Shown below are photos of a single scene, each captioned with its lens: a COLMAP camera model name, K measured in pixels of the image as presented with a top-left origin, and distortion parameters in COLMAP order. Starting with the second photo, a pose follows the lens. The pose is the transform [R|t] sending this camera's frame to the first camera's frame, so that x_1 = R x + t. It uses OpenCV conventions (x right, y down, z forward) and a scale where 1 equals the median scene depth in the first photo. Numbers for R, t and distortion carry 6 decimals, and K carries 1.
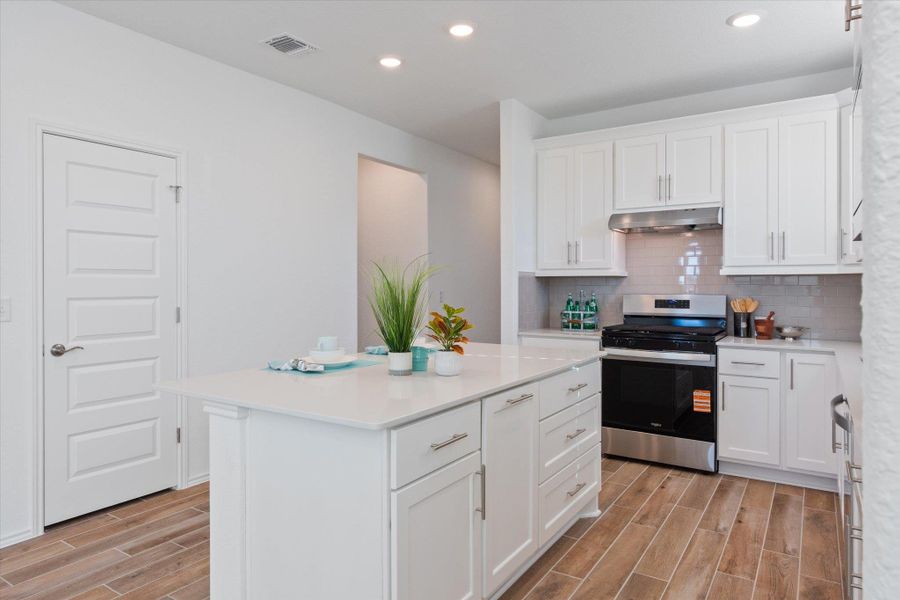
lens RADIAL K [[563.7, 0, 449.7], [0, 563.7, 287.7], [0, 0, 1]] dist [0.006672, -0.007604]
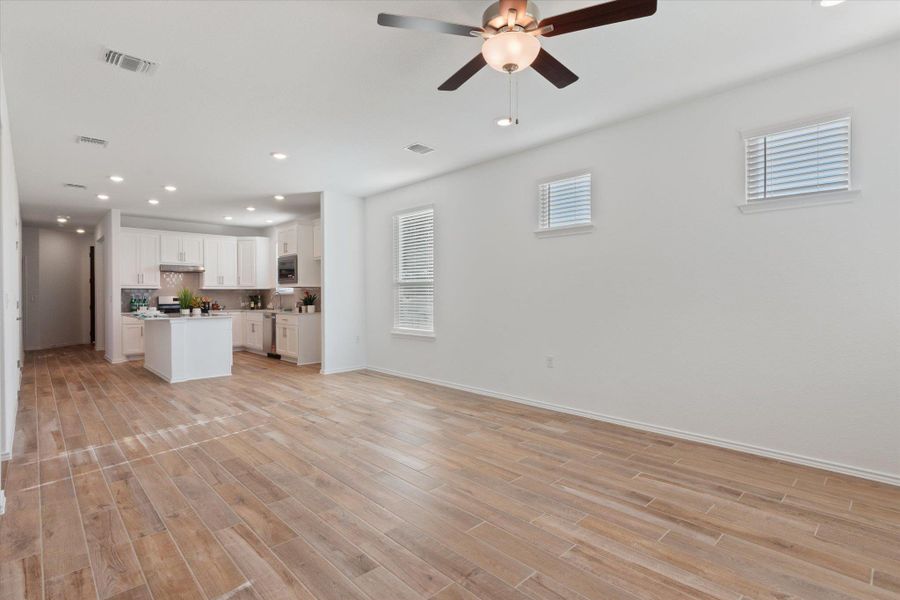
lens RADIAL K [[436.8, 0, 448.6], [0, 436.8, 294.4], [0, 0, 1]] dist [-0.006921, 0.003562]
pose [[0.226021, 0.001100, 0.974122, -1.563331], [0.007946, 0.999964, -0.002973, 0.025007], [-0.974090, 0.008413, 0.226005, -0.827213]]
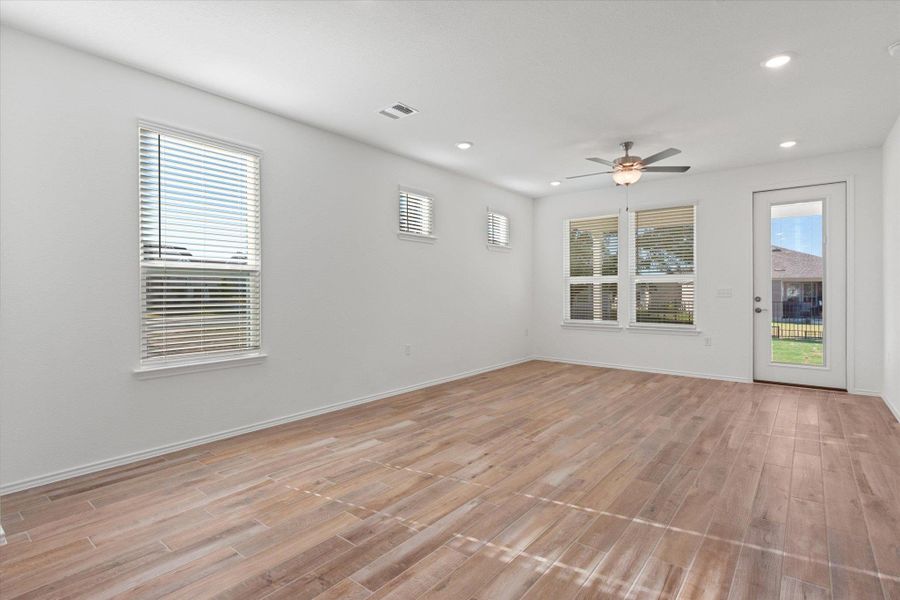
lens RADIAL K [[436.8, 0, 448.3], [0, 436.8, 304.5], [0, 0, 1]] dist [-0.006921, 0.003562]
pose [[-0.993872, -0.001552, 0.110529, -0.574218], [0.002388, 0.999366, 0.035513, 0.019997], [-0.110514, 0.035560, -0.993238, 0.544105]]
